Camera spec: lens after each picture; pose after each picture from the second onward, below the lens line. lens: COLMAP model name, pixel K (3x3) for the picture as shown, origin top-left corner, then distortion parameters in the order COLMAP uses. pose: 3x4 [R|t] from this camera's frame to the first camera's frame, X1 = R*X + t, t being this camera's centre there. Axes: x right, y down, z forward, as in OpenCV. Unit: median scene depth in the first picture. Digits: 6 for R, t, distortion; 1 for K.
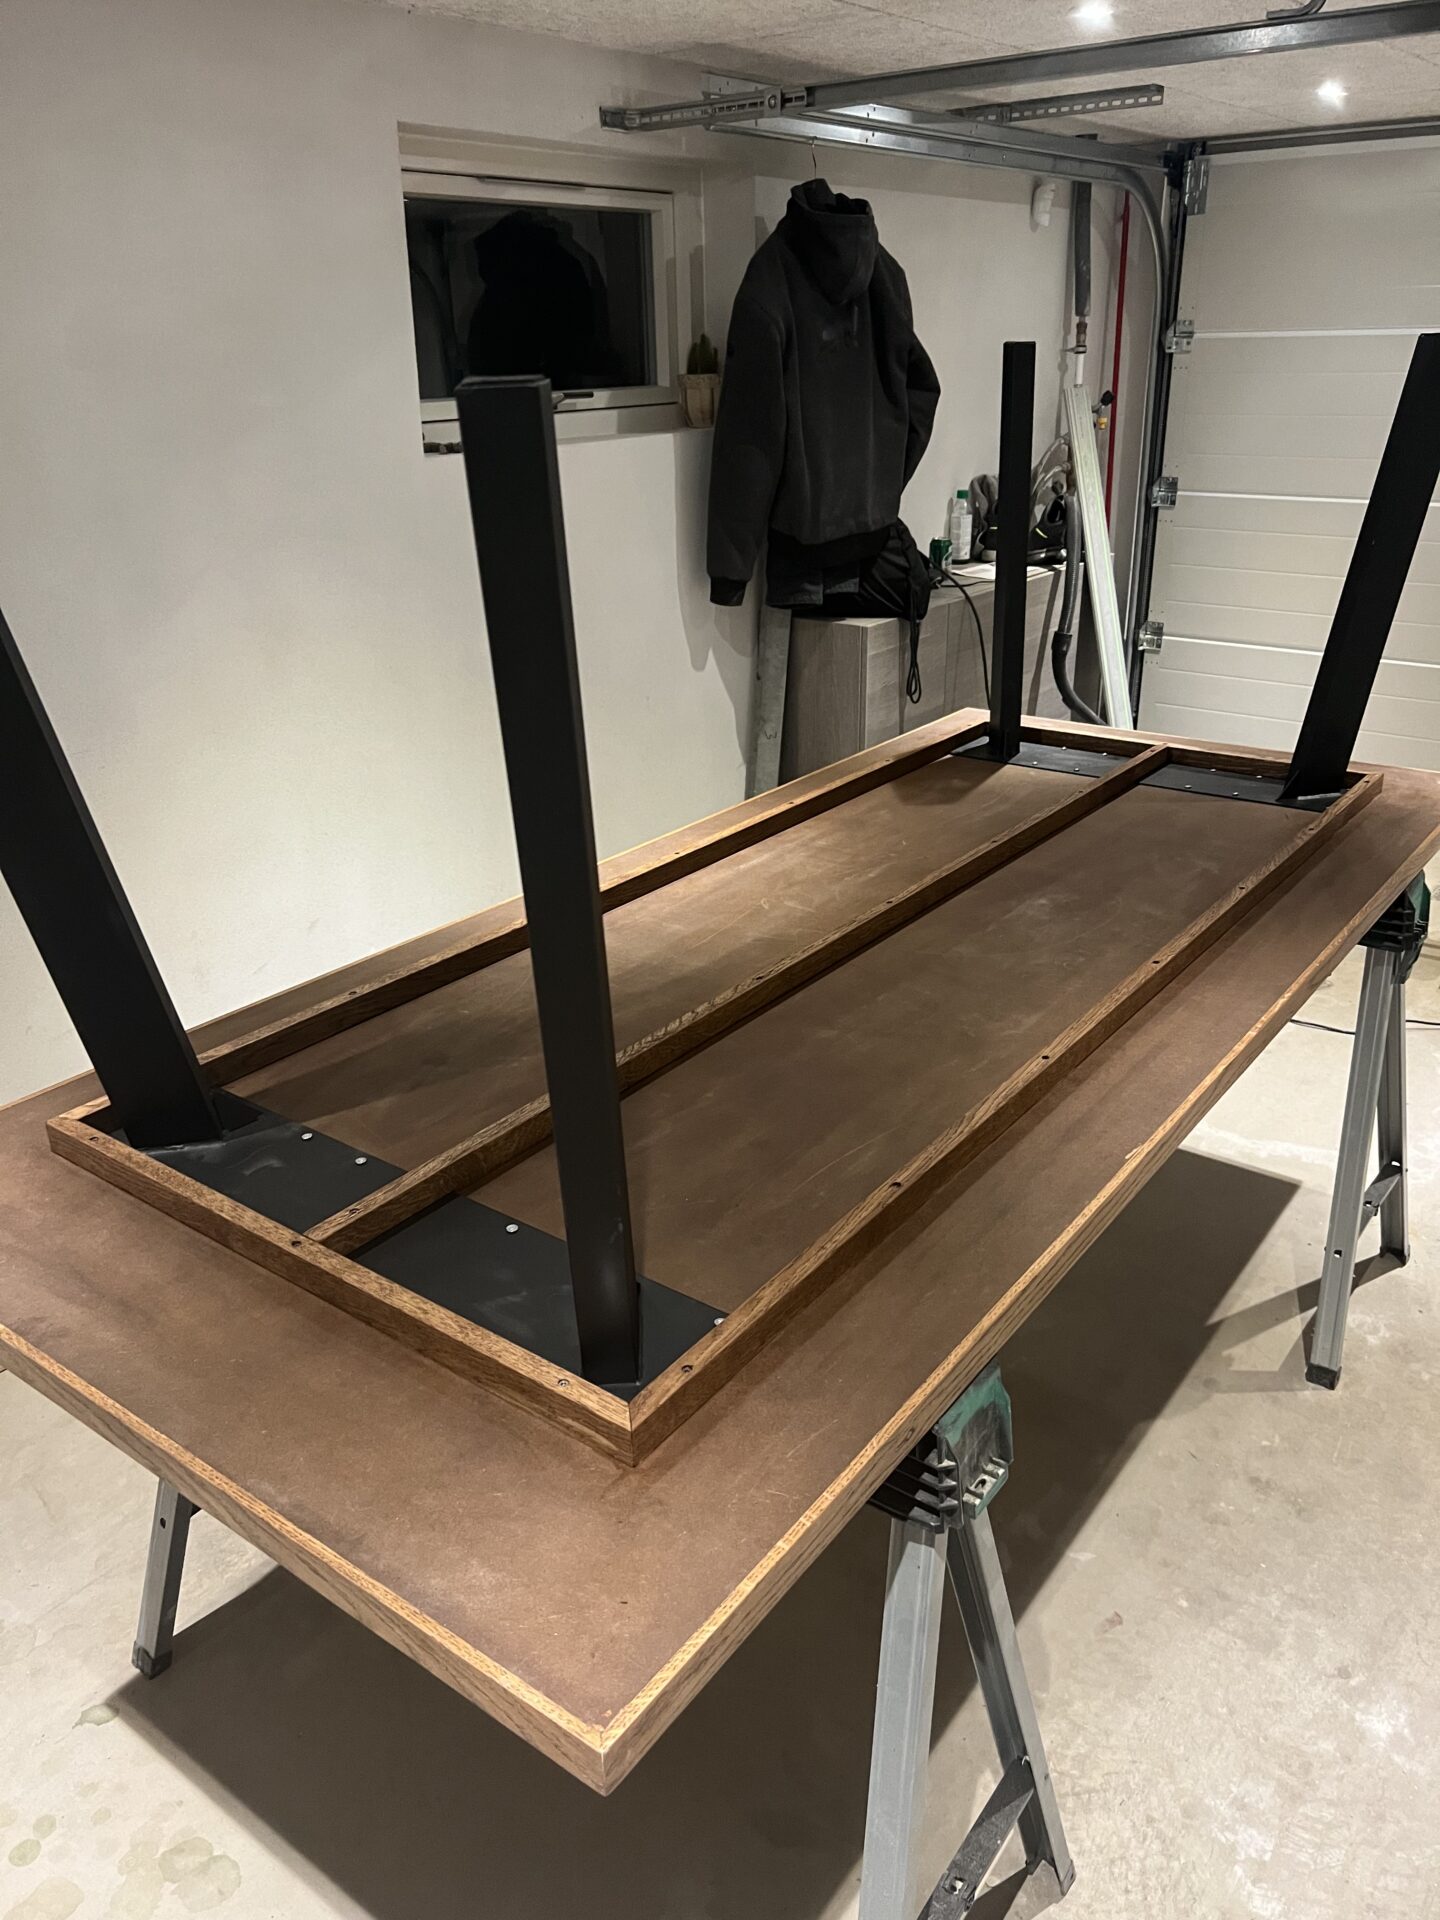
lens RADIAL K [[1462.0, 0, 720.0], [0, 1462.0, 960.0], [0, 0, 1]] dist [0.000183, 0.002308]
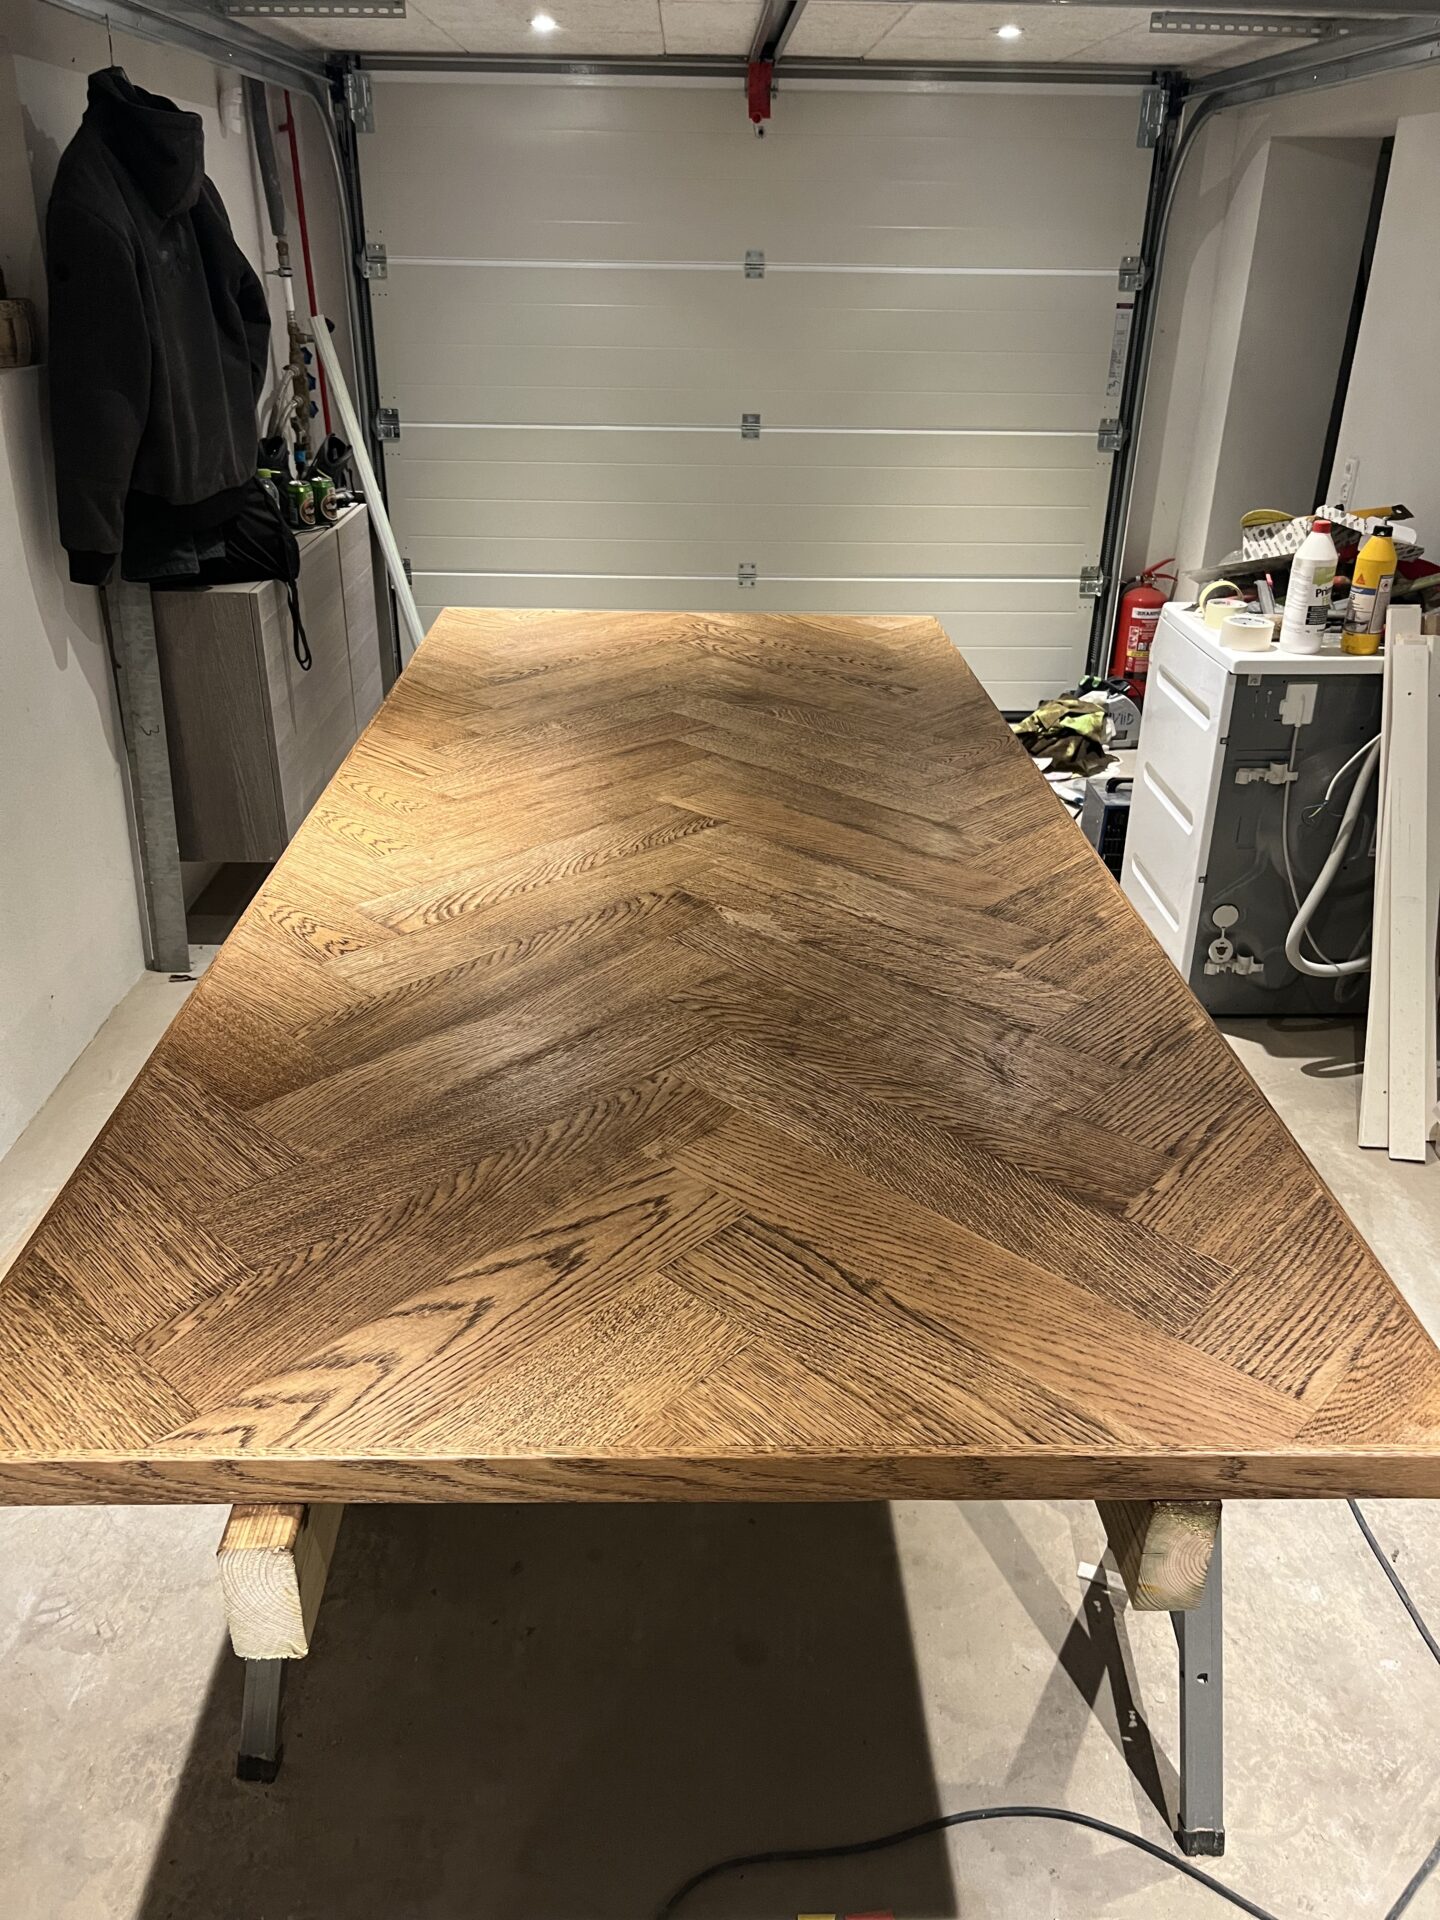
lens RADIAL K [[1462.0, 0, 720.0], [0, 1462.0, 960.0], [0, 0, 1]] dist [0.000183, 0.002308]
pose [[0.784467, -0.249468, 0.567783, -0.231137], [0.220044, 0.967924, 0.121260, -0.055137], [-0.579821, 0.029812, 0.814198, 0.112743]]
